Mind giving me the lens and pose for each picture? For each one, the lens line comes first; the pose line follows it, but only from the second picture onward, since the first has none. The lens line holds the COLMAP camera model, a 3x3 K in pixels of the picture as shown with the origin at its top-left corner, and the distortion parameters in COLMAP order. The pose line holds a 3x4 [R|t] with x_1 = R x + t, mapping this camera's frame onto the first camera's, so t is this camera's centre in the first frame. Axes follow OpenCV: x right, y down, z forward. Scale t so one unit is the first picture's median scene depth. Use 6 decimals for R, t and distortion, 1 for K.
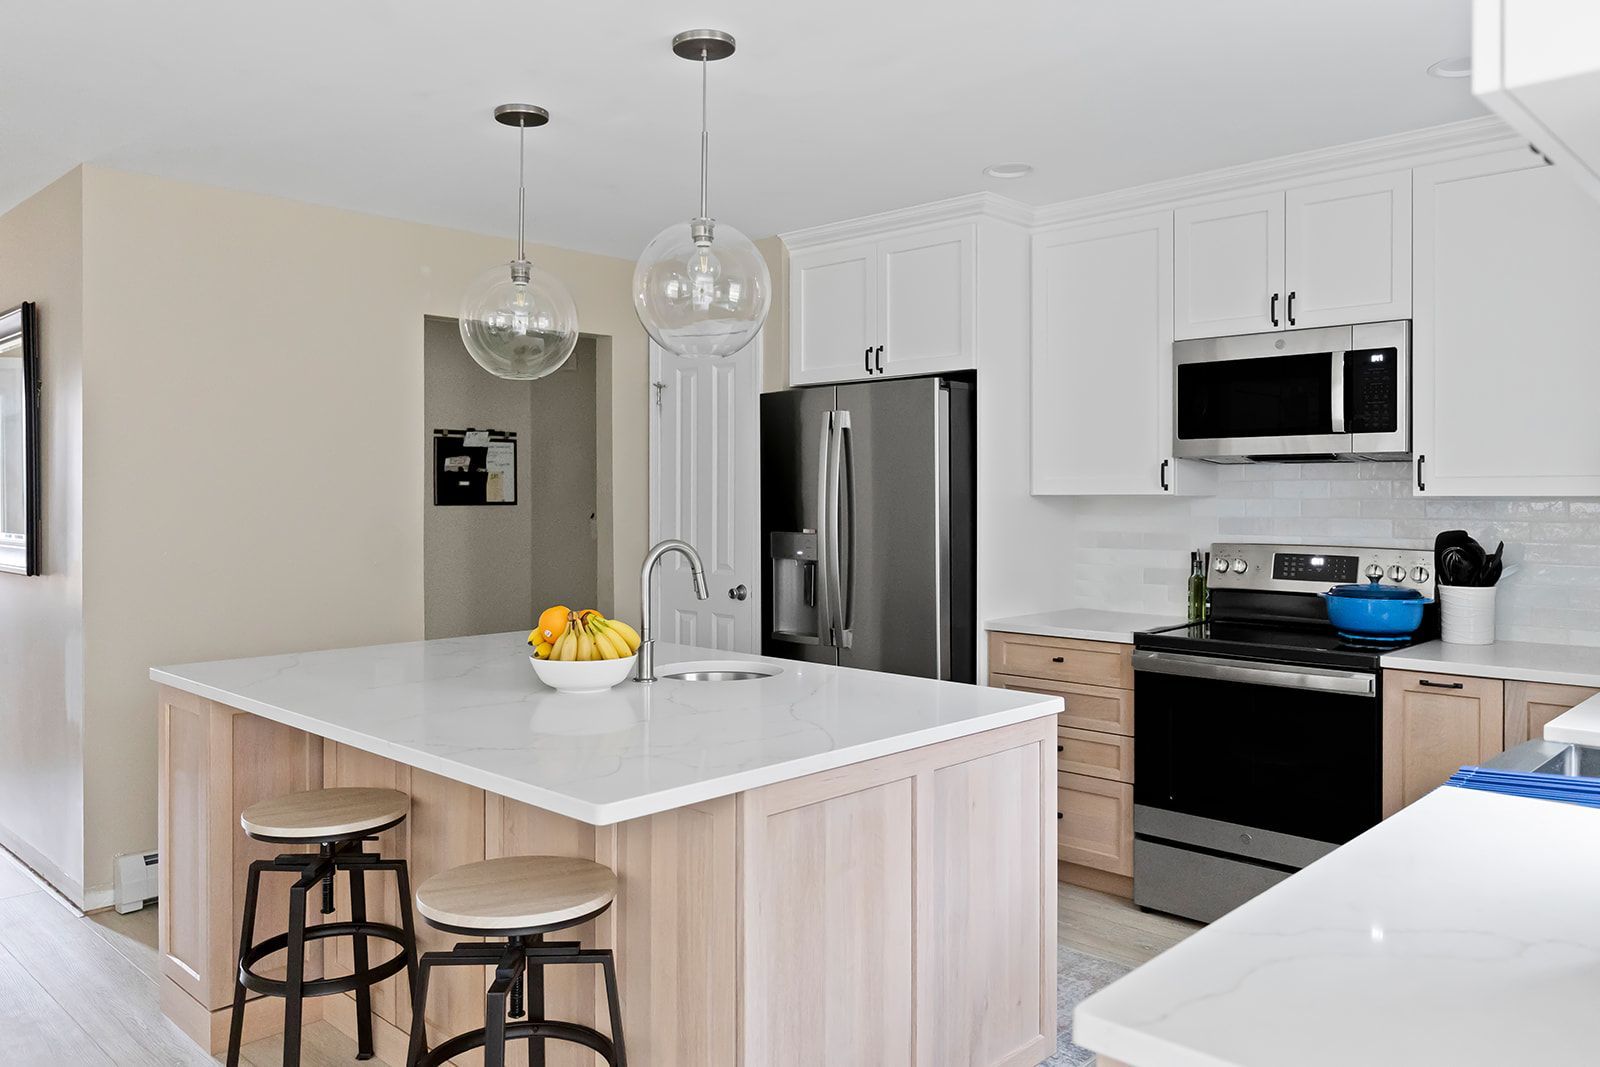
lens RADIAL K [[1215.5, 0, 797.5], [0, 1215.5, 488.0], [0, 0, 1]] dist [0.000272, 0.000482]
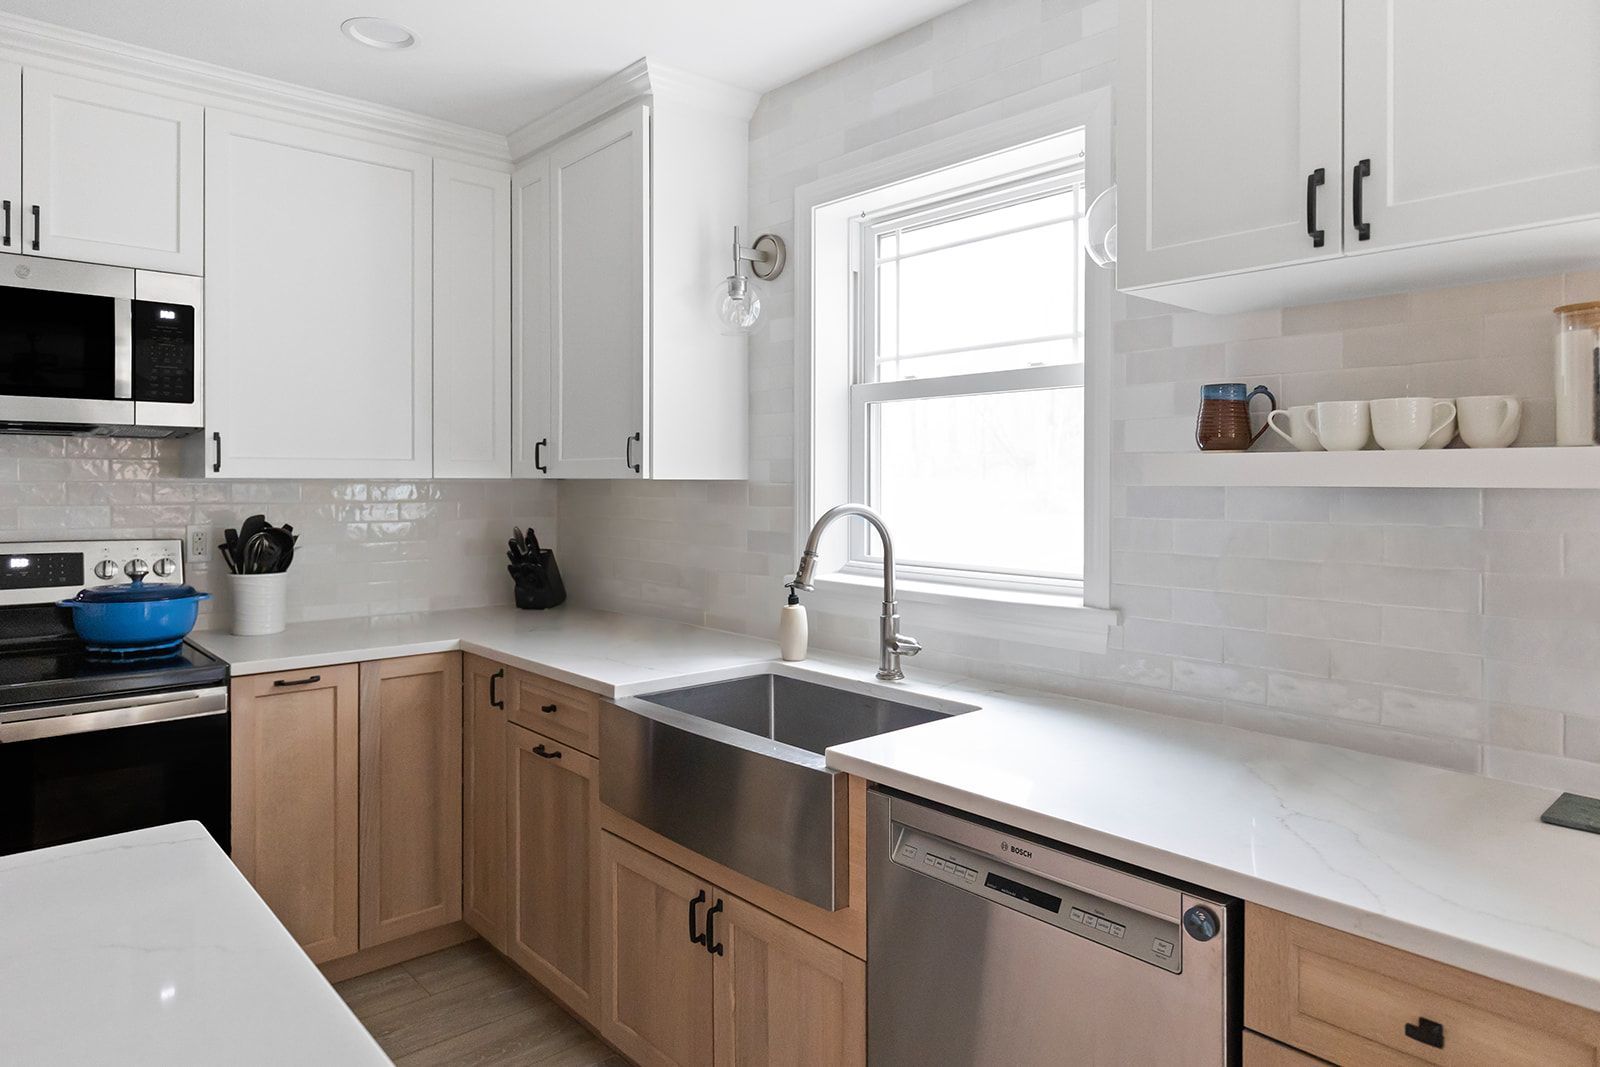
lens RADIAL K [[988.7, 0, 798.8], [0, 988.7, 481.5], [0, 0, 1]] dist [0.001384, 0.002015]
pose [[0.077082, -0.000579, 0.997025, -0.164067], [-0.007542, 0.999971, 0.001164, 0.004702], [-0.996996, -0.007610, 0.077075, 0.476447]]
